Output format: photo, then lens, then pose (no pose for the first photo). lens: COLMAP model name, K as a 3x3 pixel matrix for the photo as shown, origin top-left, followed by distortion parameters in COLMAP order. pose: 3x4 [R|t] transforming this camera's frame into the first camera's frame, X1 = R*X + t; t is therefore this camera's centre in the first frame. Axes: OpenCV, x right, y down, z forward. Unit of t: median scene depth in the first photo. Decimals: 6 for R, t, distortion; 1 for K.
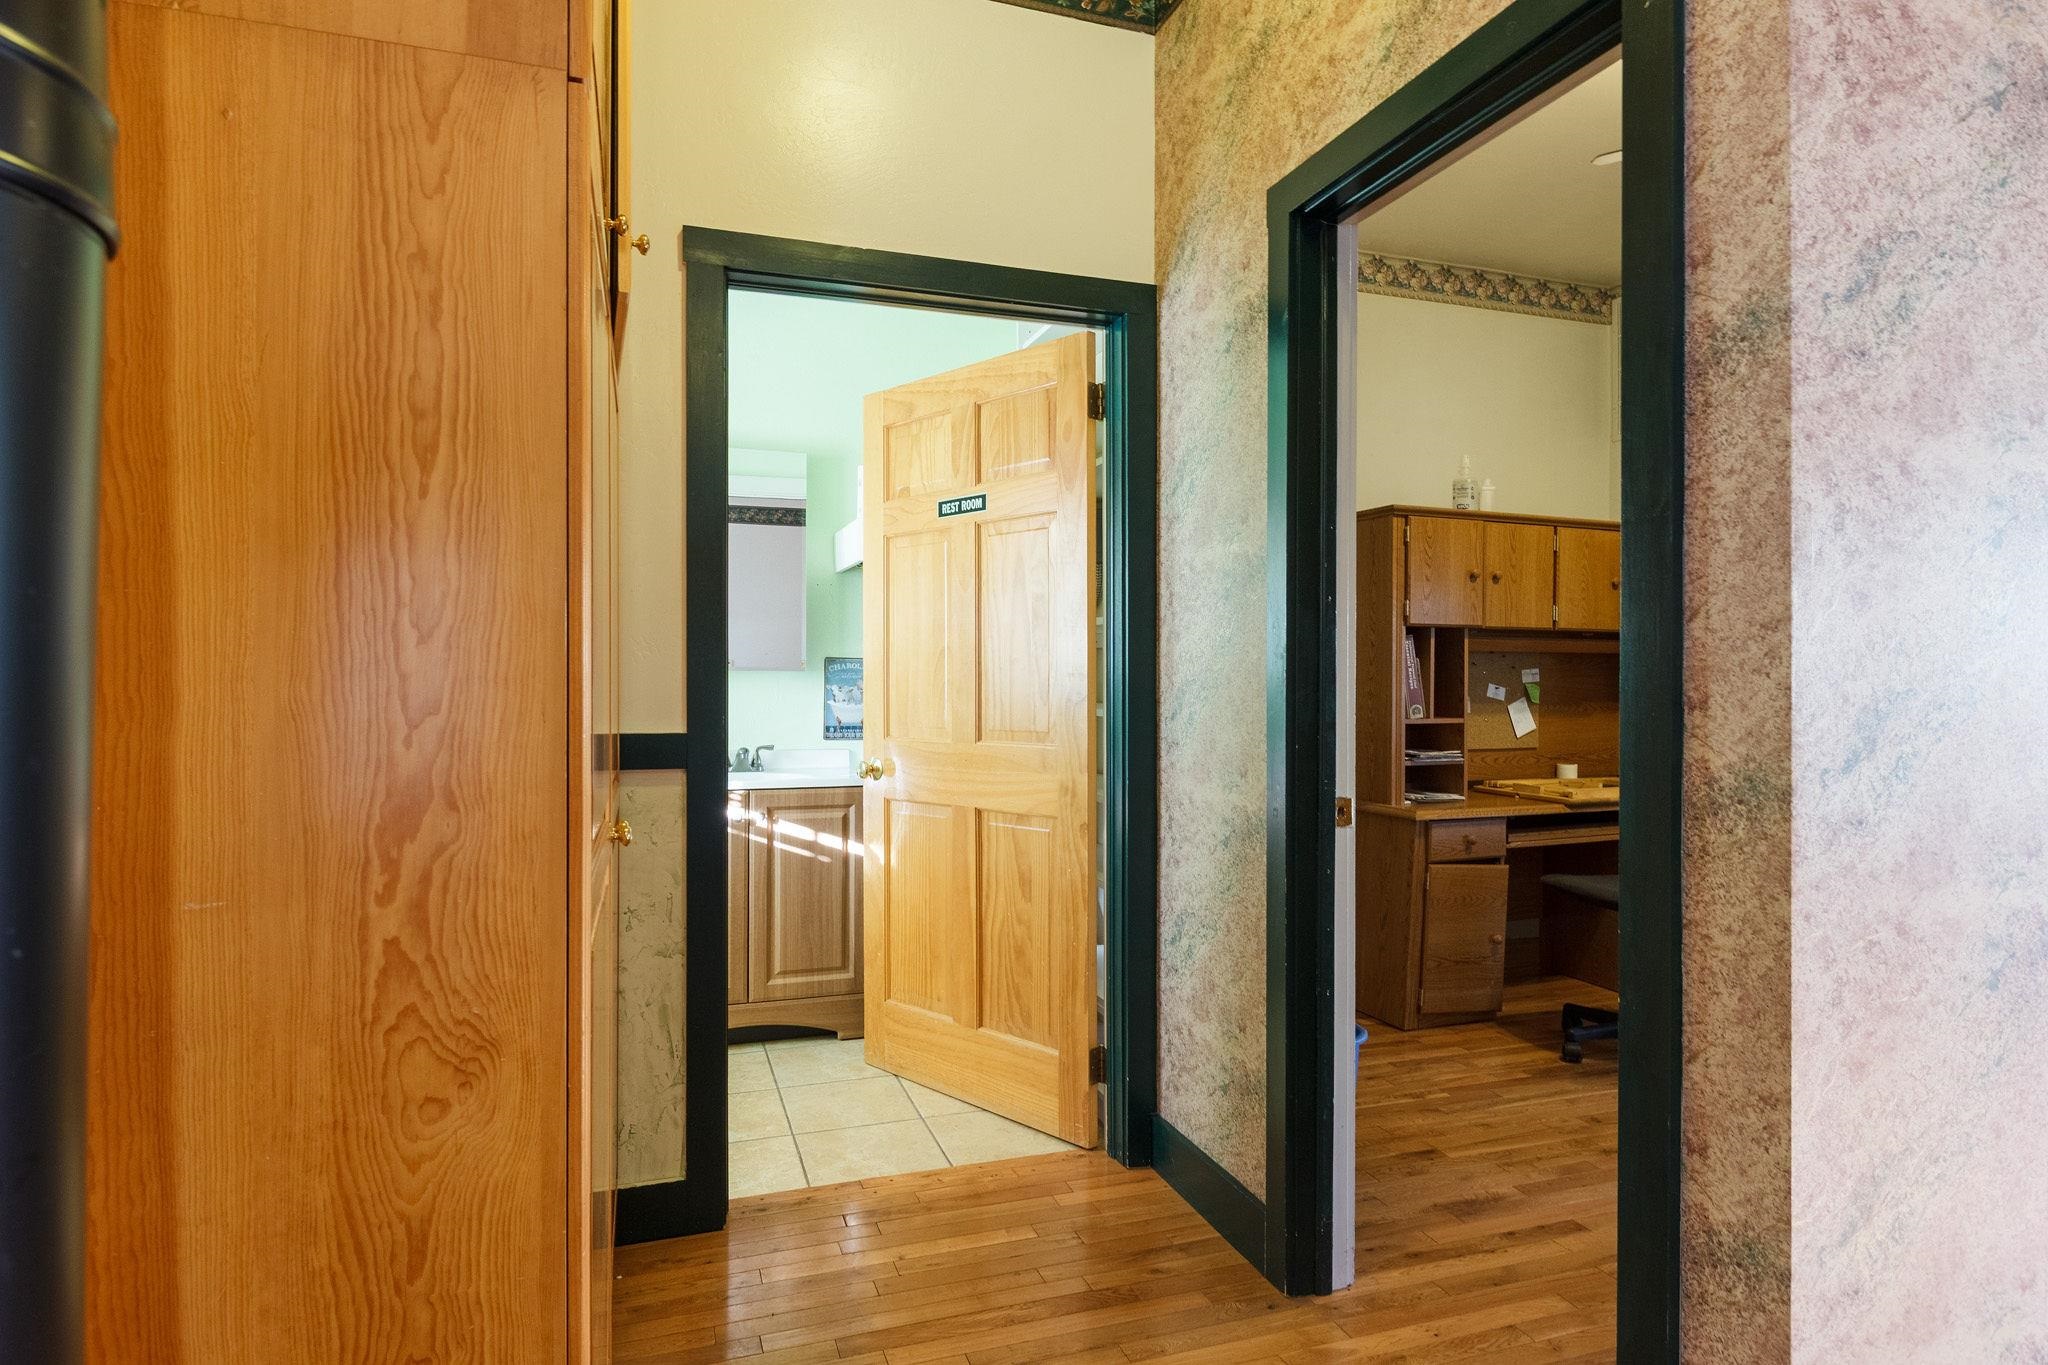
lens RADIAL K [[1152.3, 0, 1024.0], [0, 1152.3, 682.5], [0, 0, 1]] dist [0.002295, 0.000444]
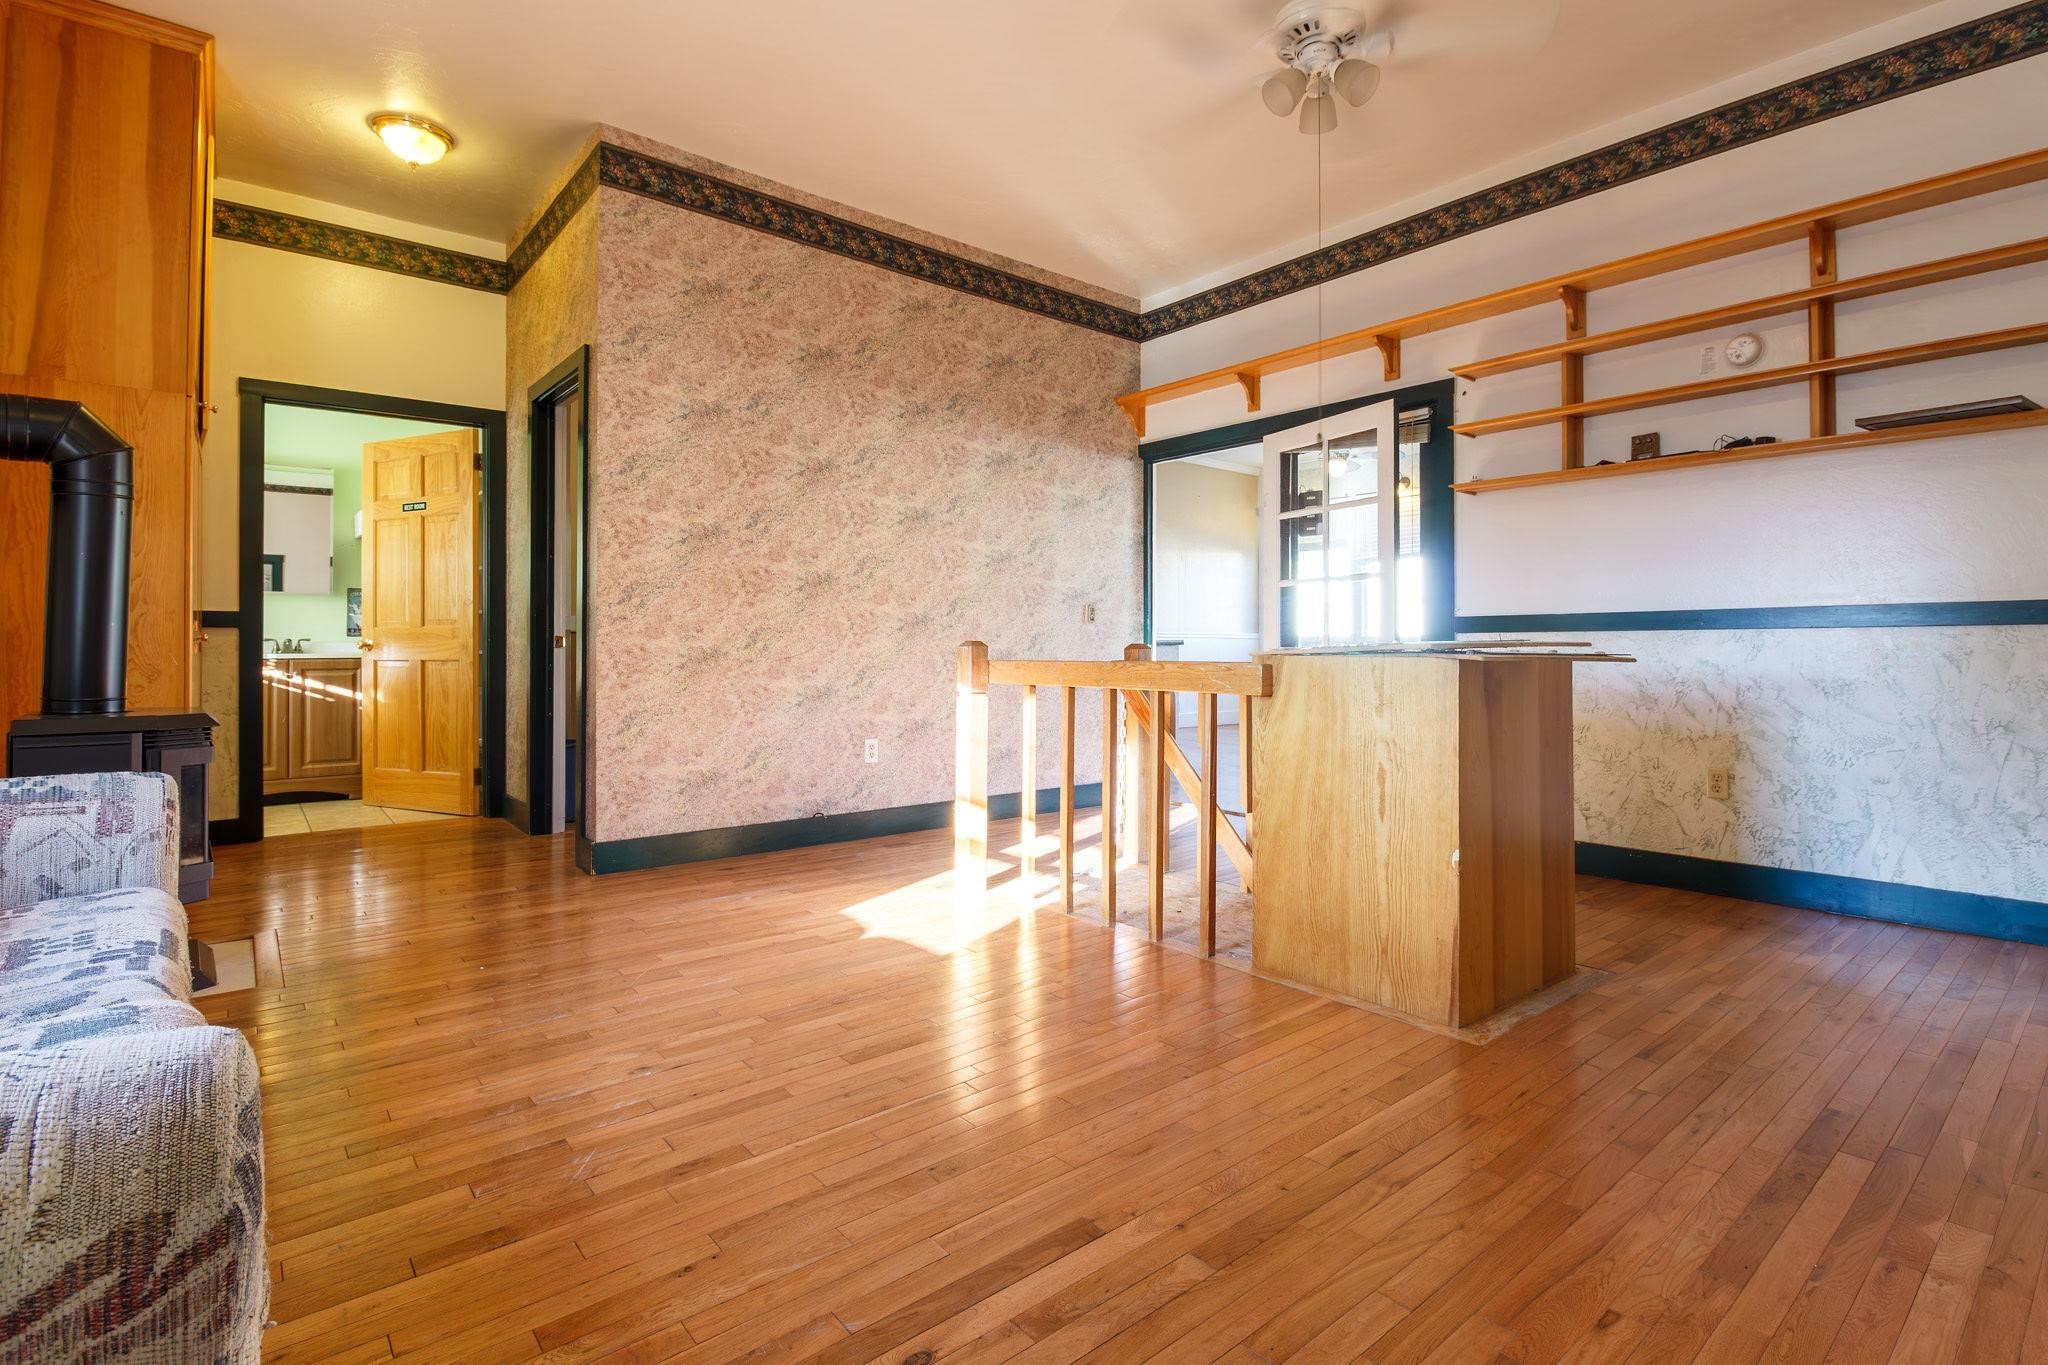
lens RADIAL K [[975.8, 0, 1030.7], [0, 975.8, 633.9], [0, 0, 1]] dist [-0.013037, -0.000190]
pose [[0.930155, -0.000777, 0.367167, 0.342050], [0.003828, 0.999964, -0.007582, 0.086395], [-0.367148, 0.008458, 0.930124, -0.998984]]
